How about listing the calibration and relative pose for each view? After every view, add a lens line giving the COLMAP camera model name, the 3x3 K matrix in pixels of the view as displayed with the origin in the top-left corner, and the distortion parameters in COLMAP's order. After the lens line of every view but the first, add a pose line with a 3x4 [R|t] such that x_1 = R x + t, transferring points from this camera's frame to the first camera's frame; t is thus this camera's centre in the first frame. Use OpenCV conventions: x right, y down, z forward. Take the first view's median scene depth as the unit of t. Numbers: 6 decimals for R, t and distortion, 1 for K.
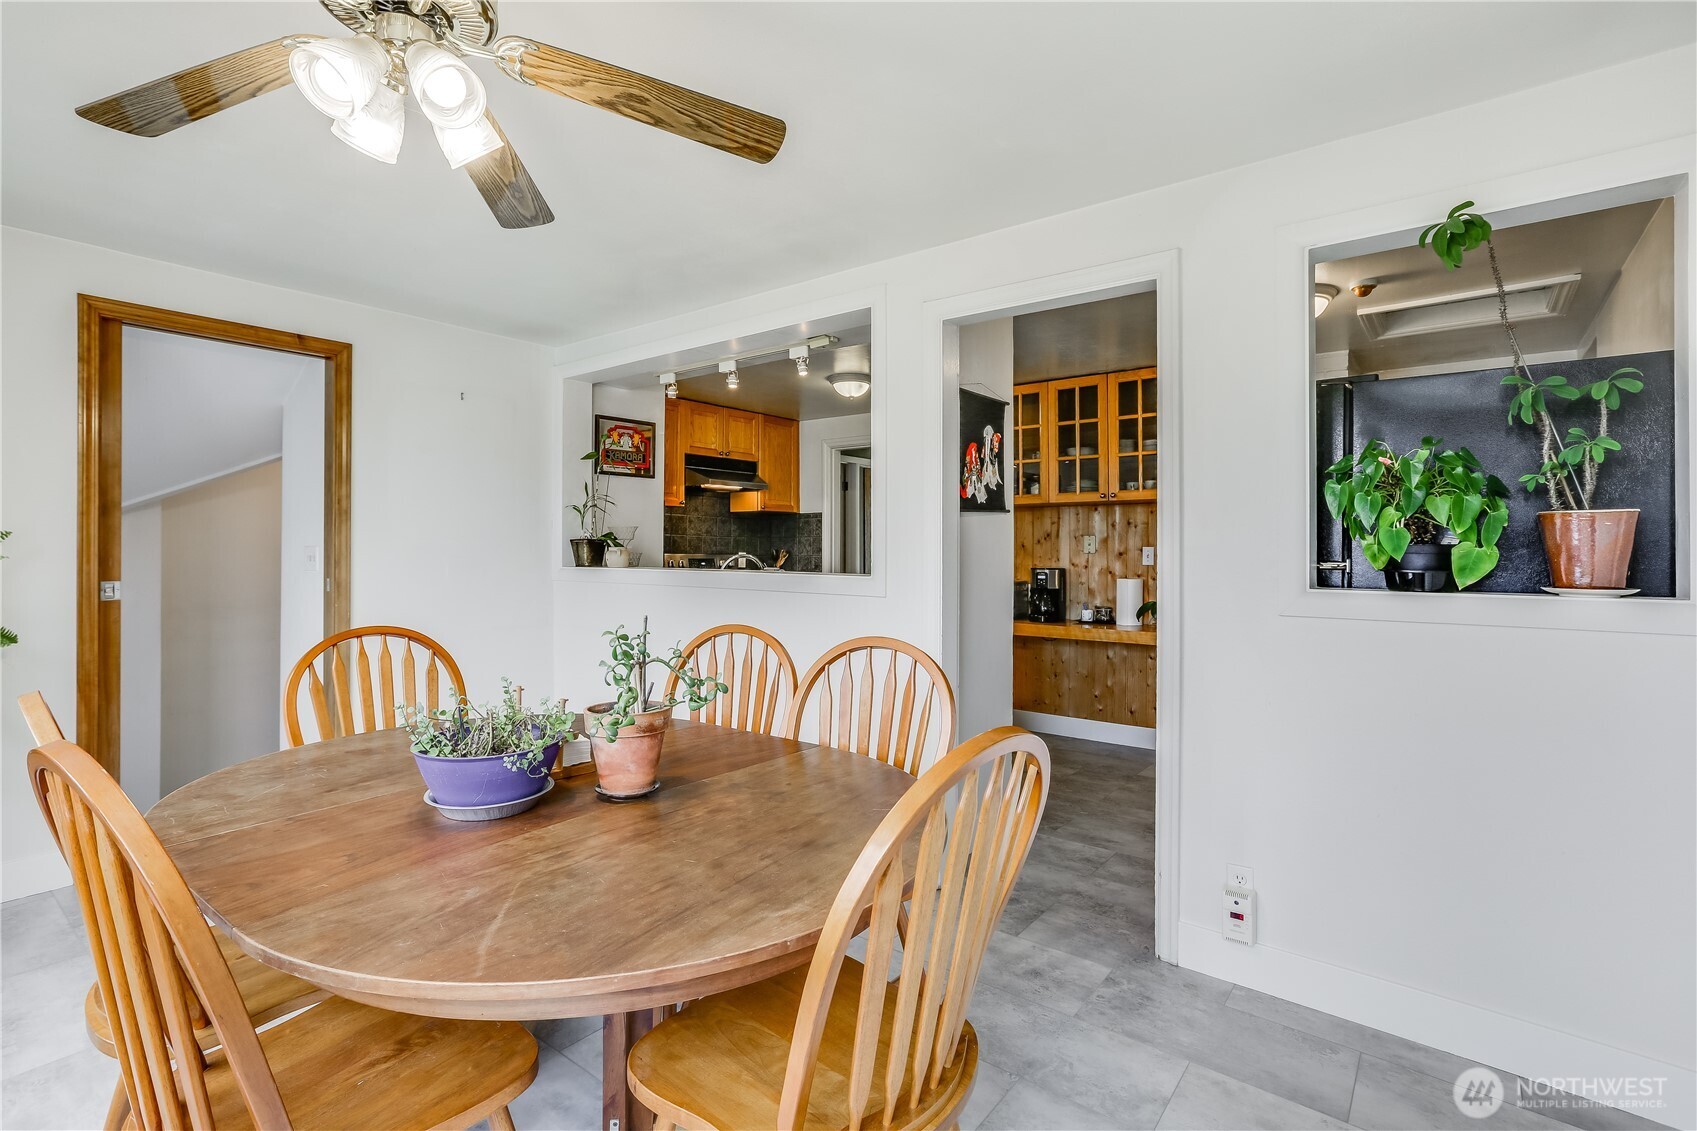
lens RADIAL K [[772.0, 0, 849.3], [0, 772.0, 544.8], [0, 0, 1]] dist [0.000341, 0.000049]
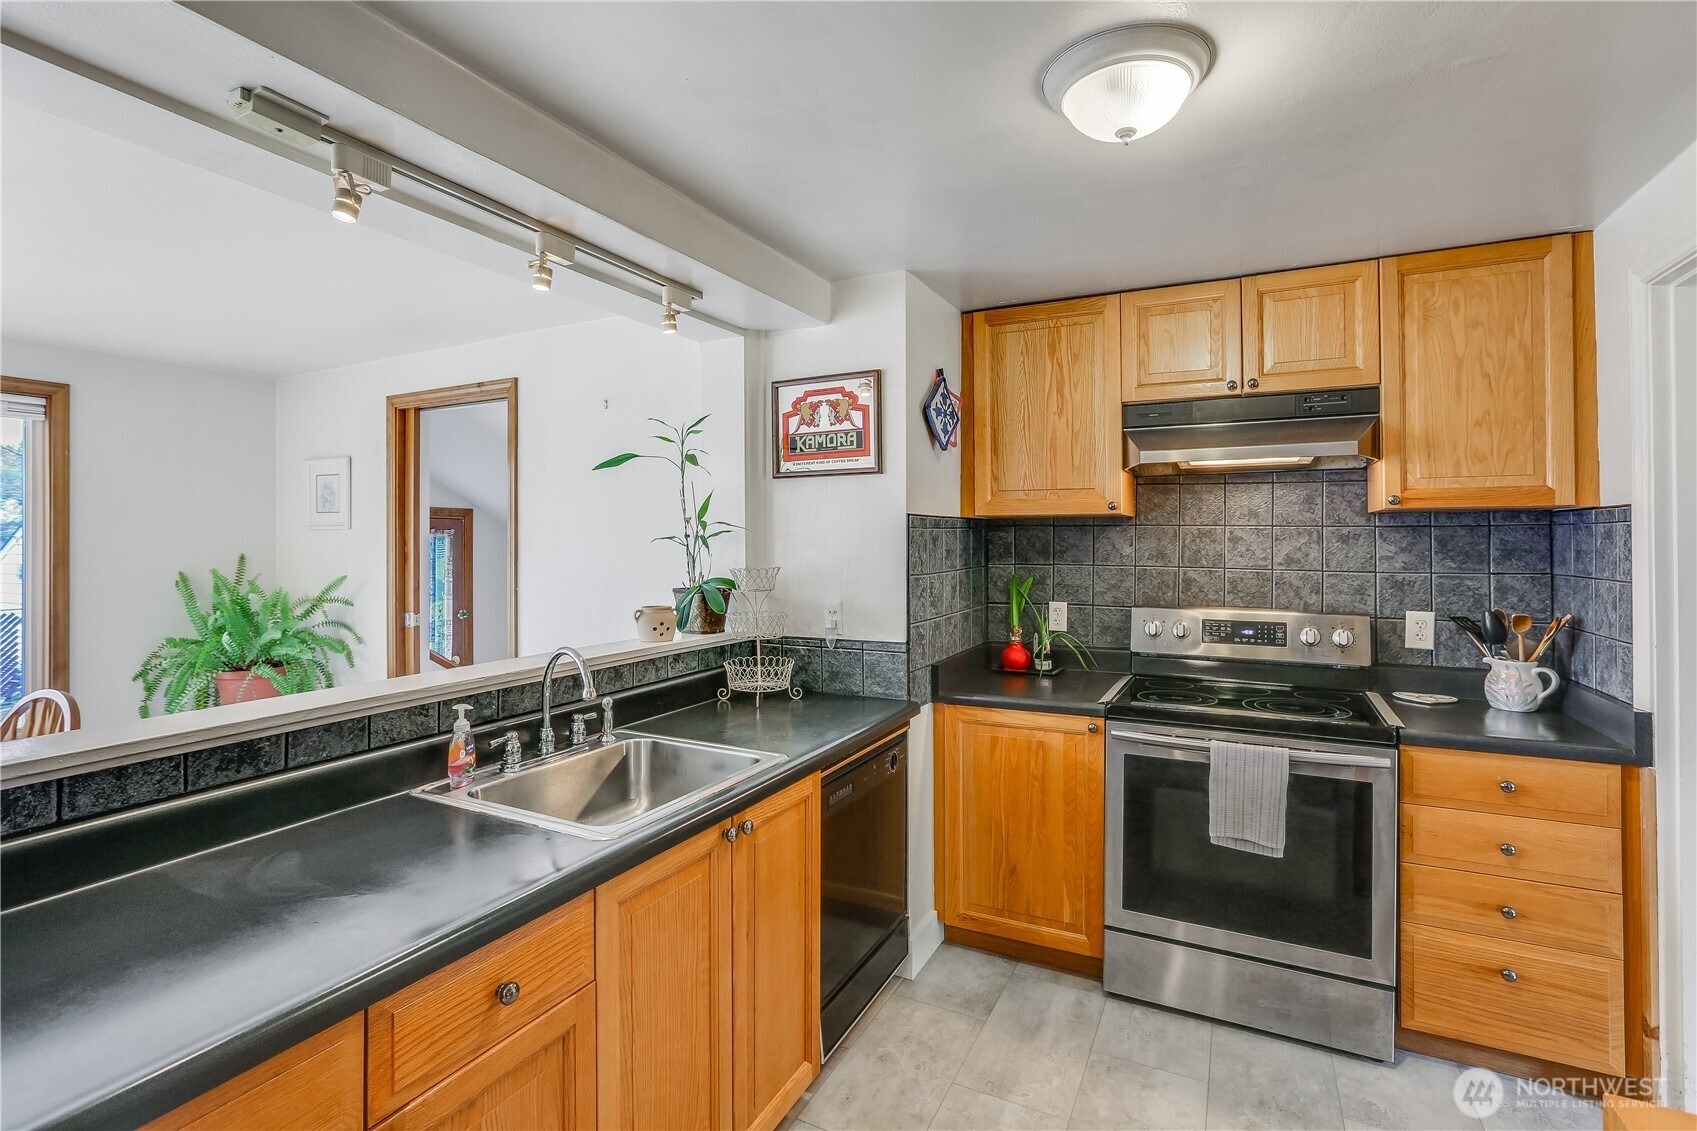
lens RADIAL K [[786.5, 0, 848.7], [0, 786.5, 543.2], [0, 0, 1]] dist [-0.000922, -0.000046]
pose [[0.190251, -0.009040, -0.981694, 0.291226], [0.004990, 0.999954, -0.008241, -0.034197], [0.981723, -0.003331, 0.190287, 0.917554]]
